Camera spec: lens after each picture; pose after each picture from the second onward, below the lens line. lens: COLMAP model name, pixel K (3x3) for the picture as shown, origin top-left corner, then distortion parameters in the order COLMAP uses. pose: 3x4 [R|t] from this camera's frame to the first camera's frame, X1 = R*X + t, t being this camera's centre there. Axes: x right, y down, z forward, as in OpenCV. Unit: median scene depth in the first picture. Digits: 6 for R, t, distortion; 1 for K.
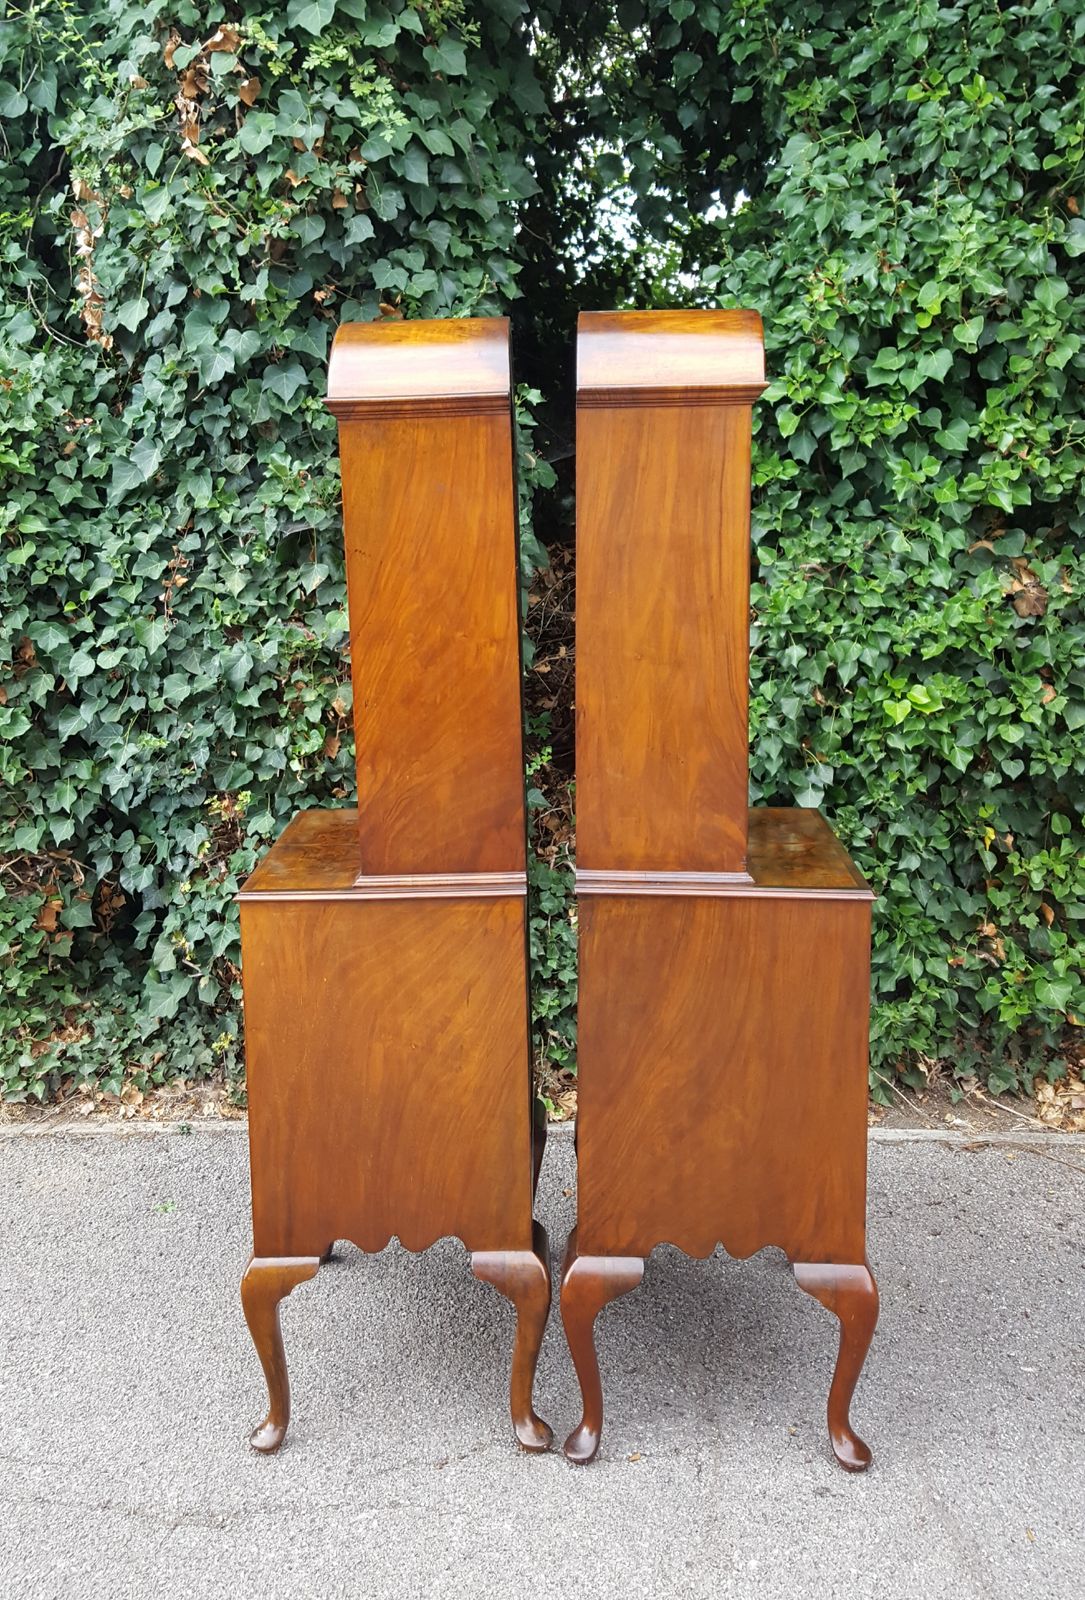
lens RADIAL K [[1396.4, 0, 525.1], [0, 1396.4, 694.5], [0, 0, 1]] dist [0.090691, -0.092861]
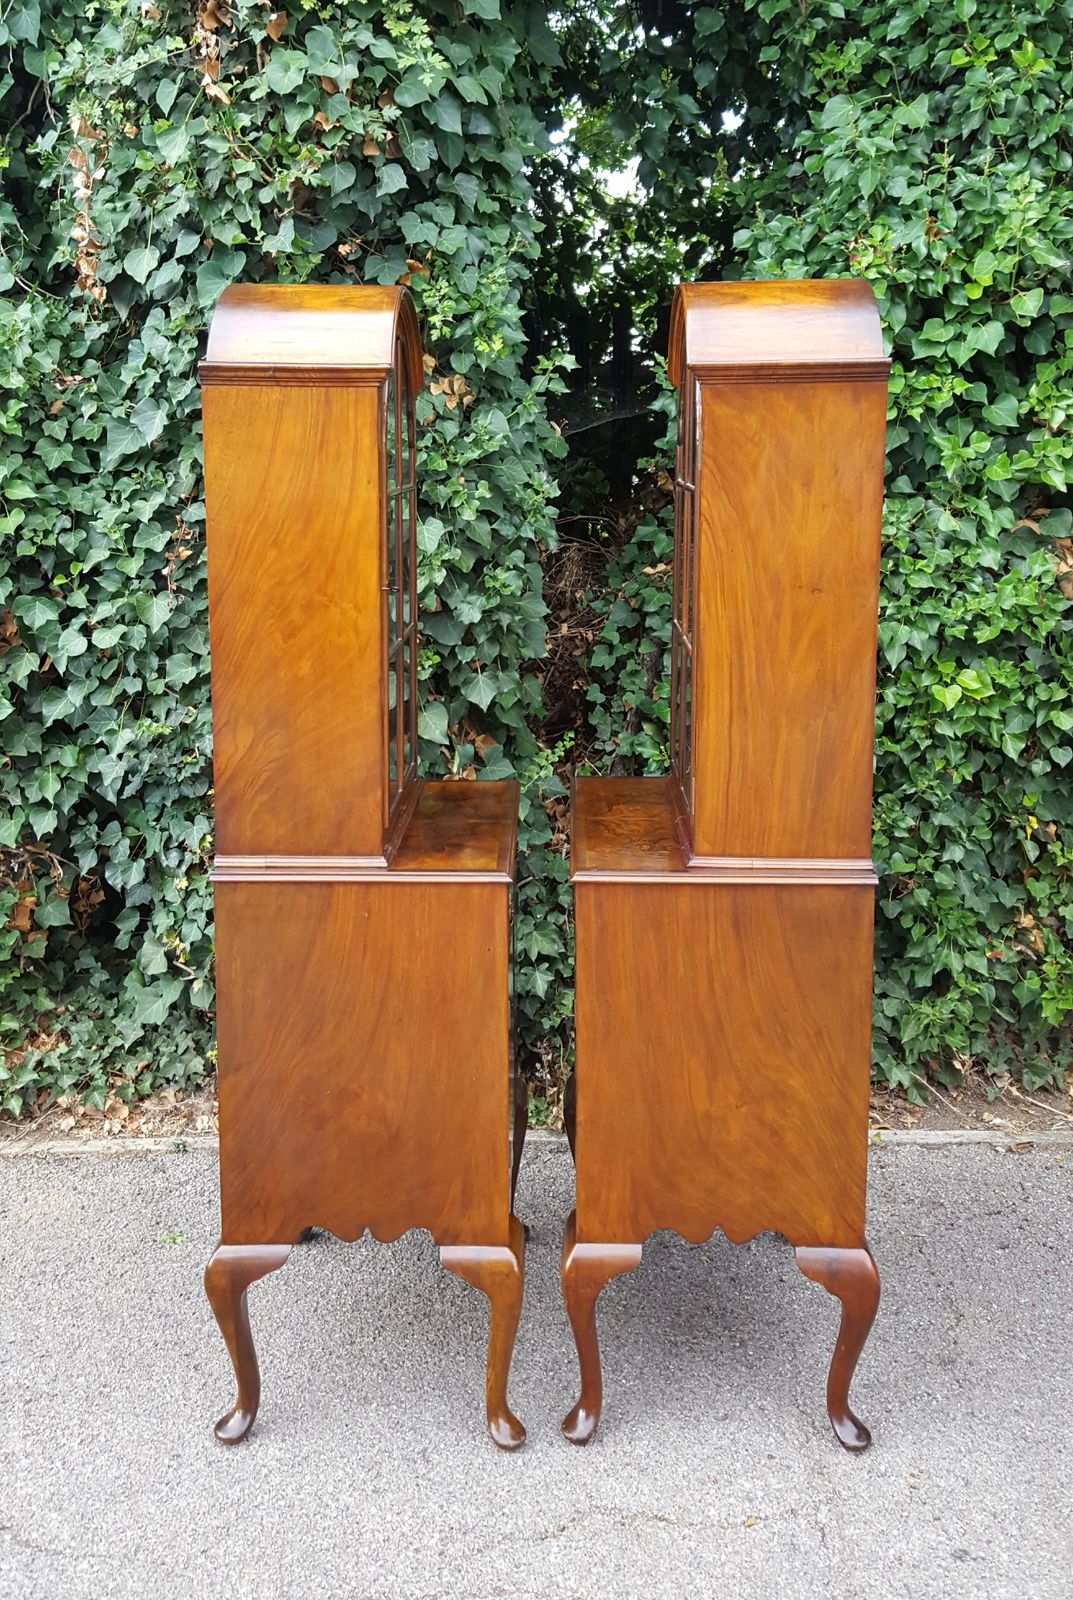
lens RADIAL K [[1390.9, 0, 514.2], [0, 1390.9, 650.3], [0, 0, 1]] dist [0.062796, -0.041618]
pose [[0.996843, 0.004108, 0.079293, -0.103280], [-0.003659, 0.999976, -0.005817, -0.012886], [-0.079315, 0.005508, 0.996834, 0.069317]]
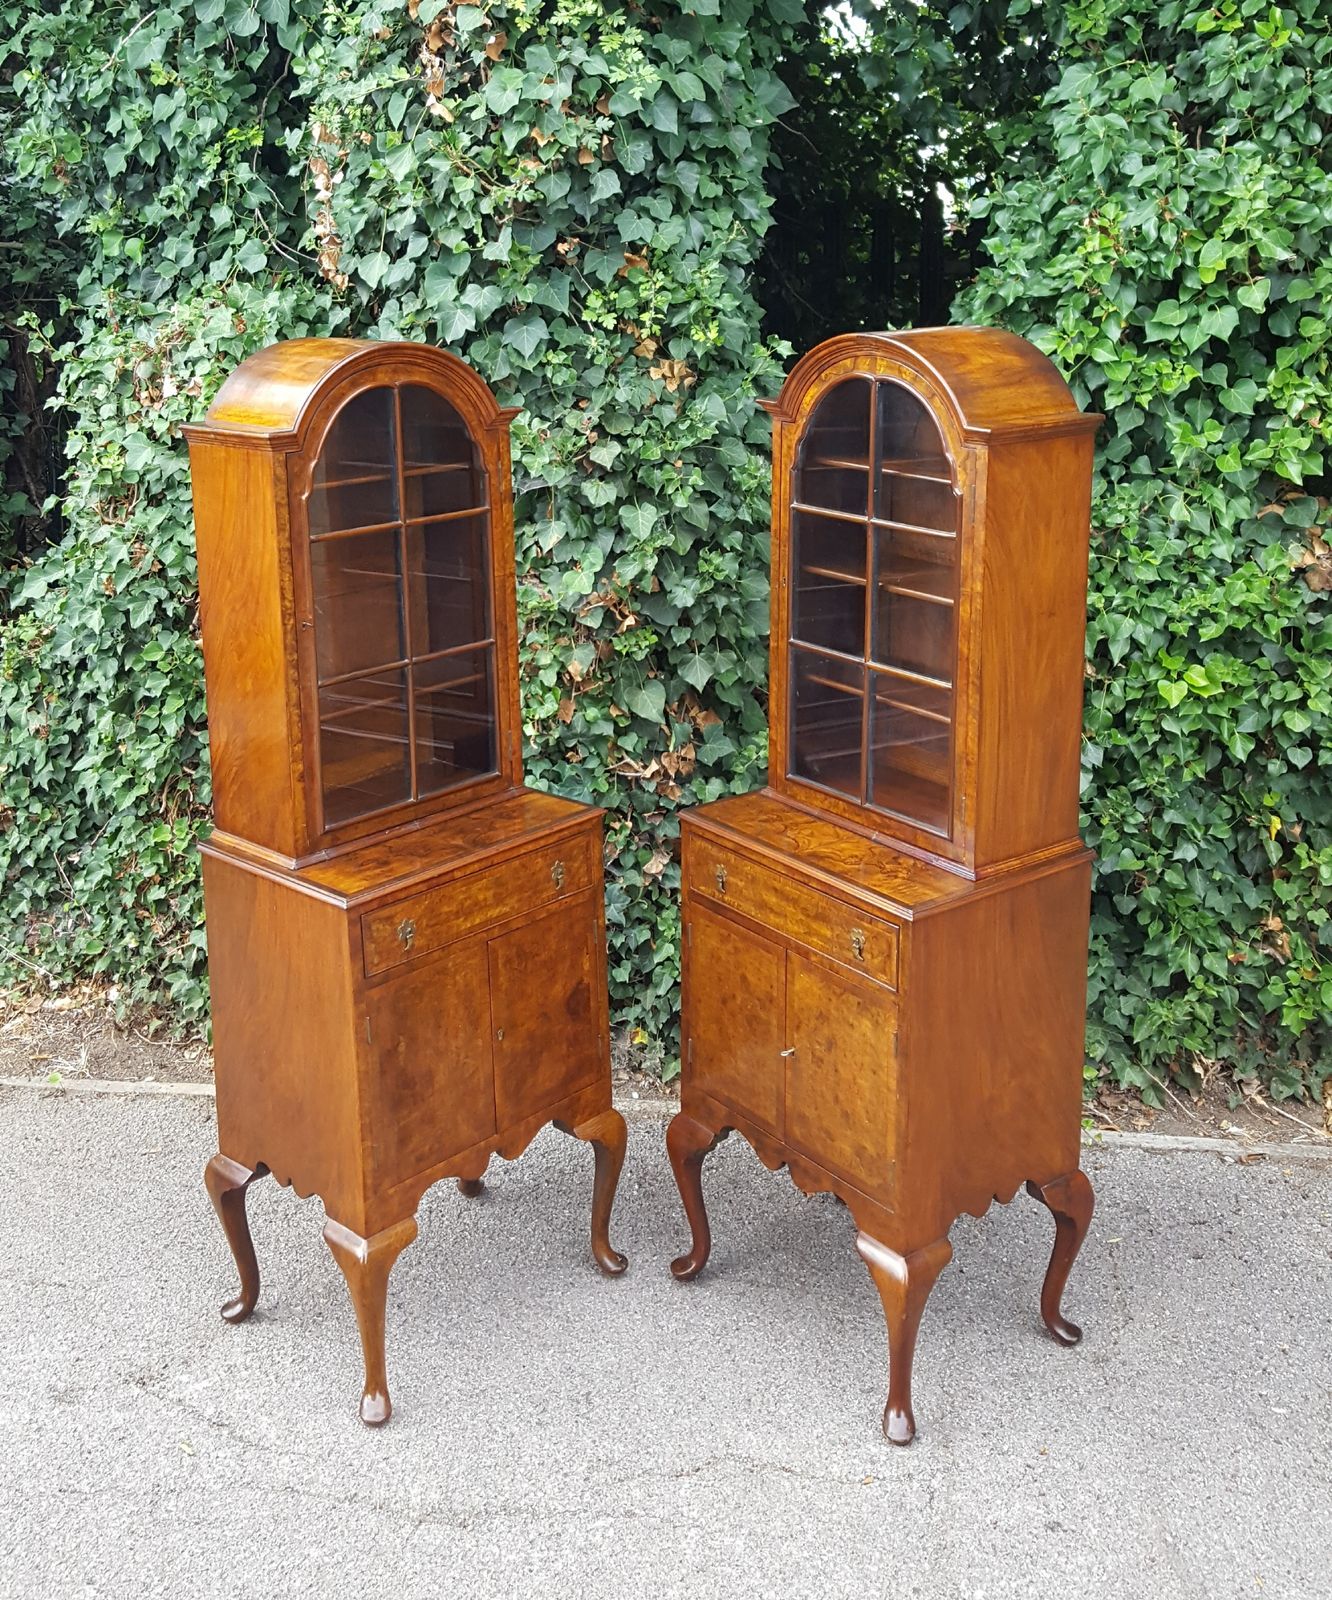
lens RADIAL K [[1716.5, 0, 646.2], [0, 1716.5, 532.8], [0, 0, 1]] dist [0.055456, 0.000000]
pose [[0.996788, 0.015187, -0.078628, 0.005540], [-0.013750, 0.999729, 0.018790, -0.108774], [0.078892, -0.017648, 0.996727, -0.163151]]
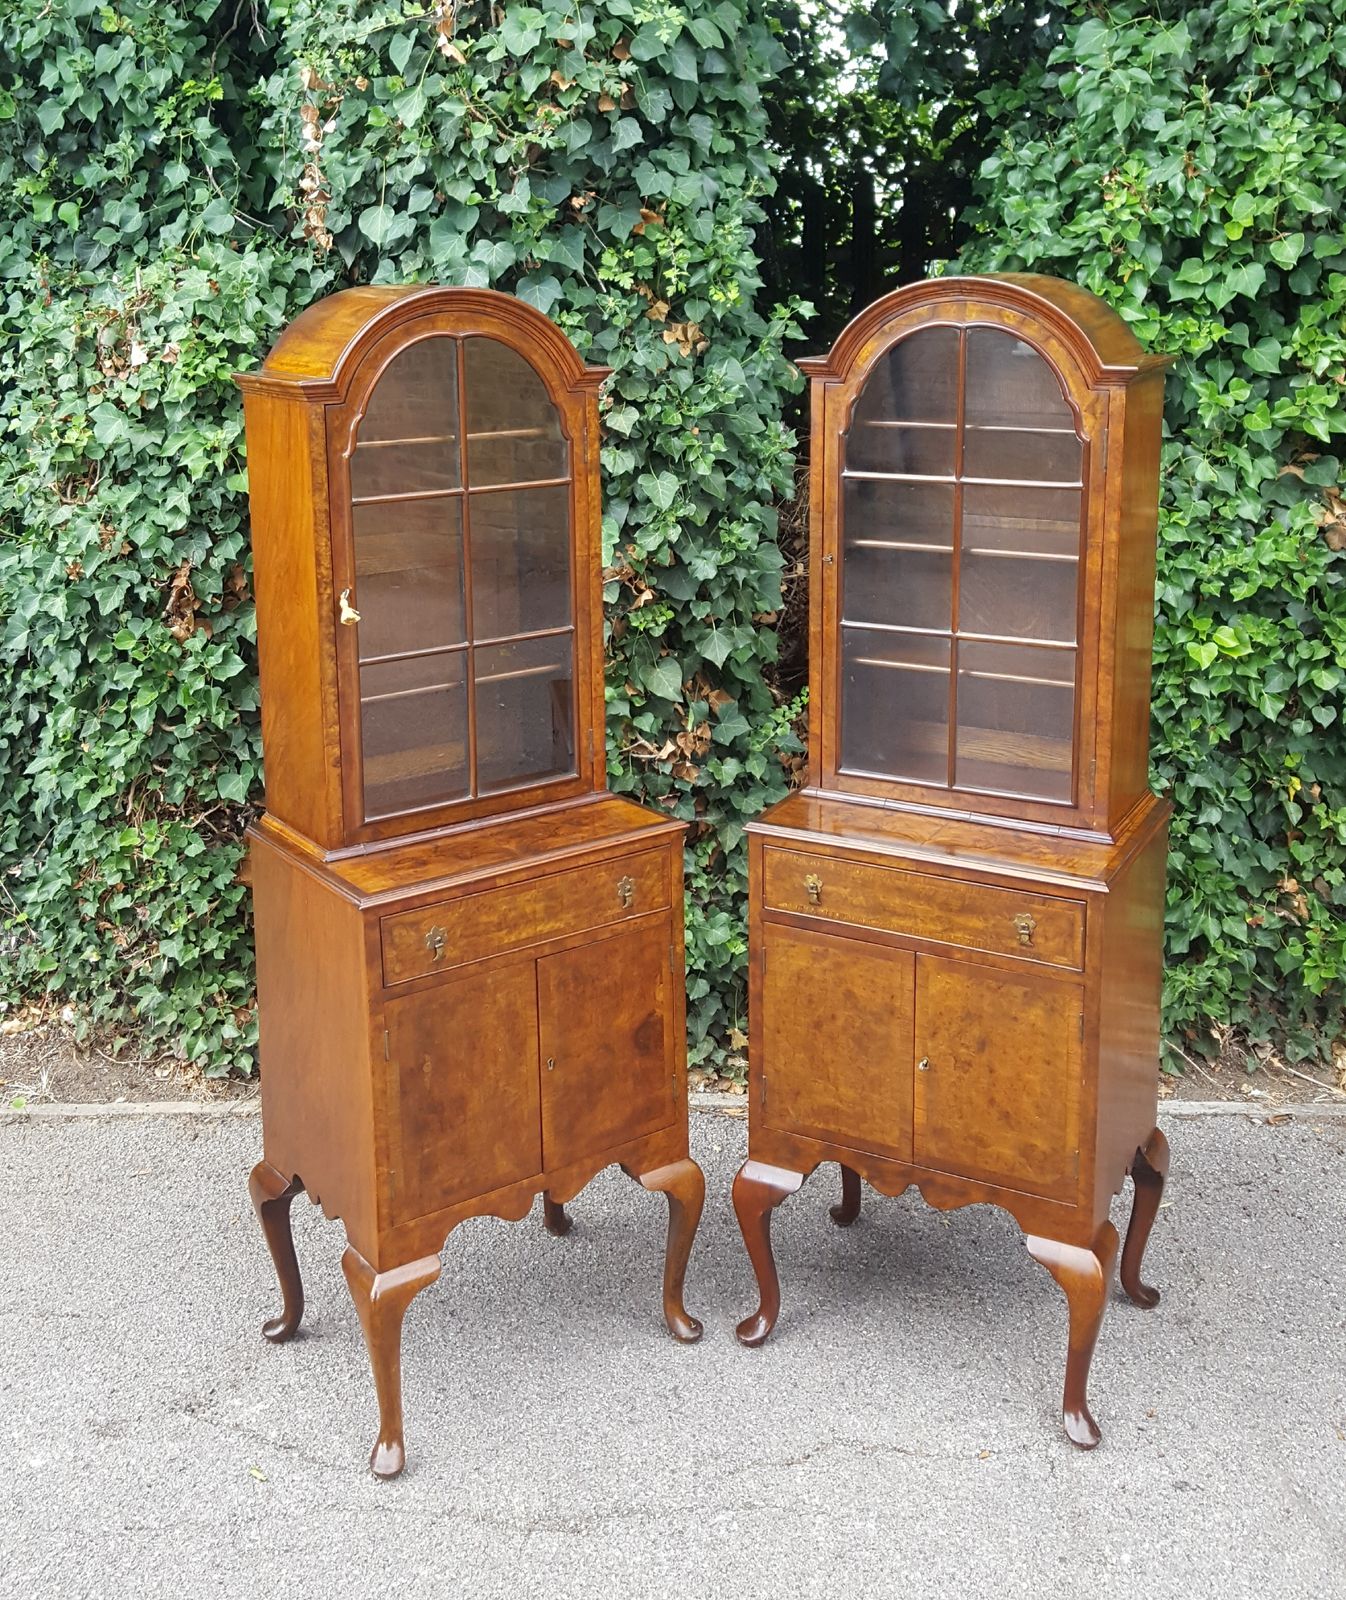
lens RADIAL K [[1728.8, 0, 644.2], [0, 1728.8, 575.5], [0, 0, 1]] dist [0.054849, 0.000000]
pose [[0.999516, -0.000257, 0.031097, -0.134363], [-0.000563, 0.999652, 0.026357, -0.068878], [-0.031093, -0.026362, 0.999169, -0.126755]]
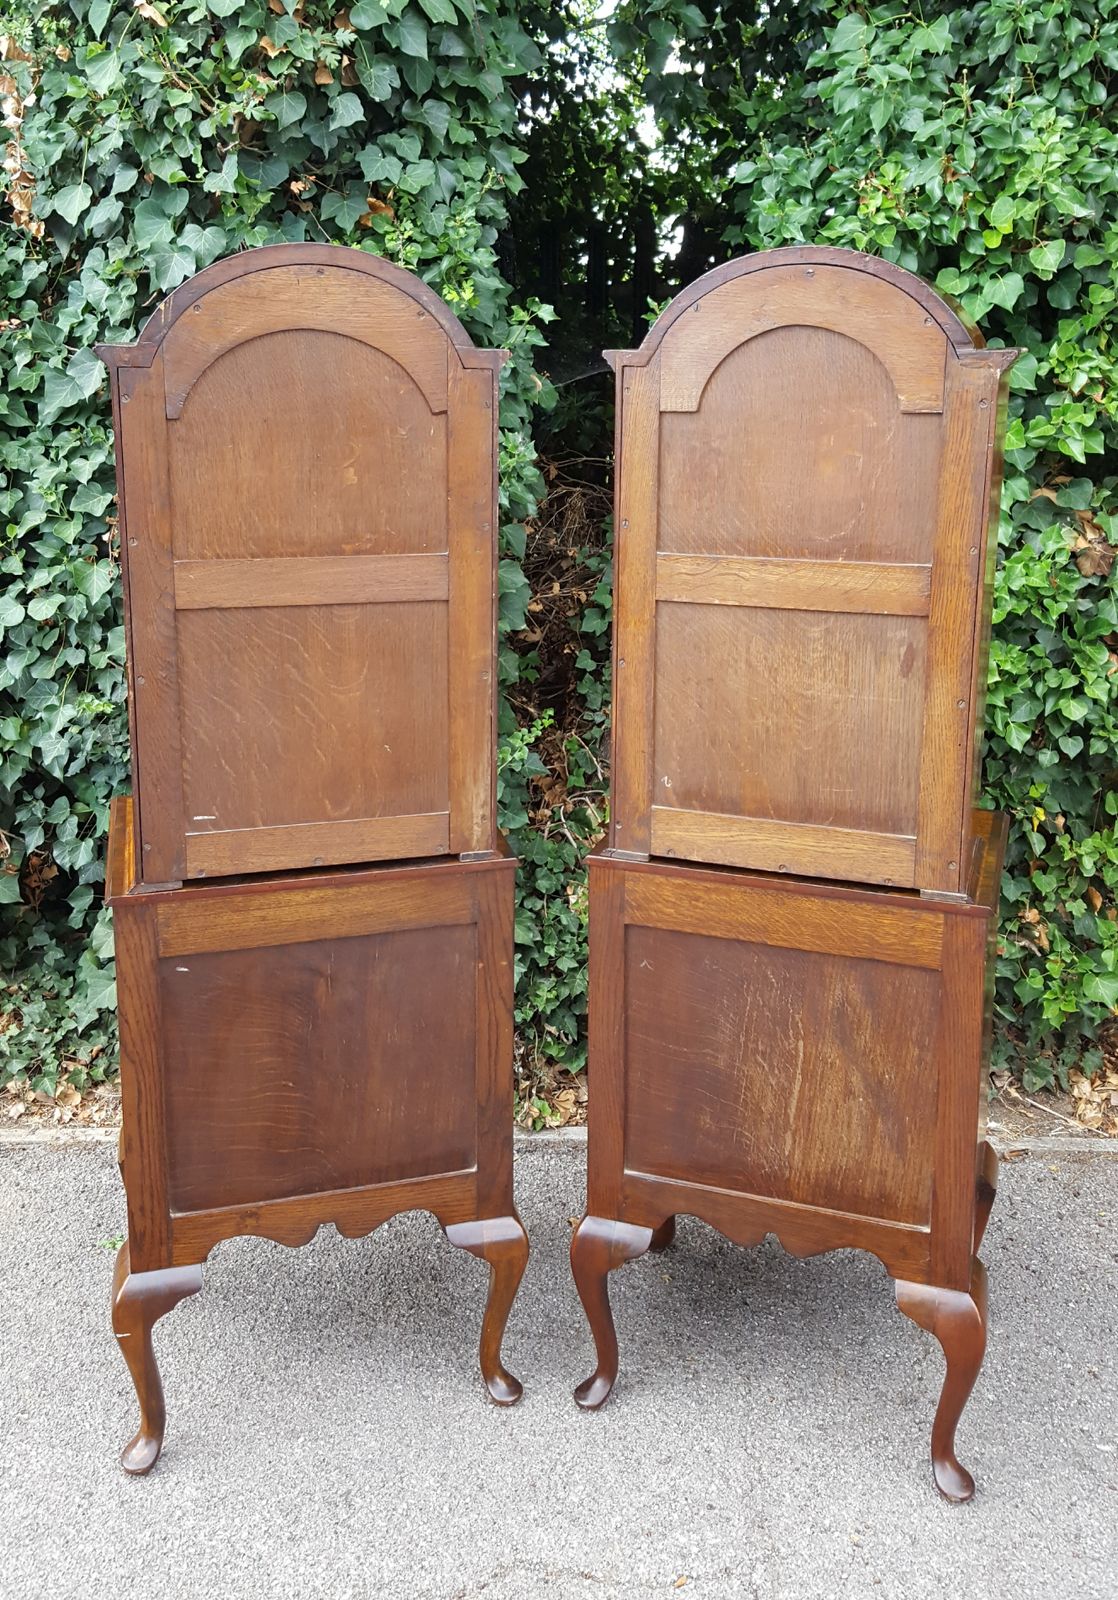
lens RADIAL K [[1454.3, 0, 553.0], [0, 1454.3, 642.6], [0, 0, 1]] dist [0.057906, -0.031729]
pose [[0.997503, 0.012355, 0.069529, -0.049044], [-0.016347, 0.998232, 0.057144, -0.060988], [-0.068700, -0.058138, 0.995942, 0.094345]]
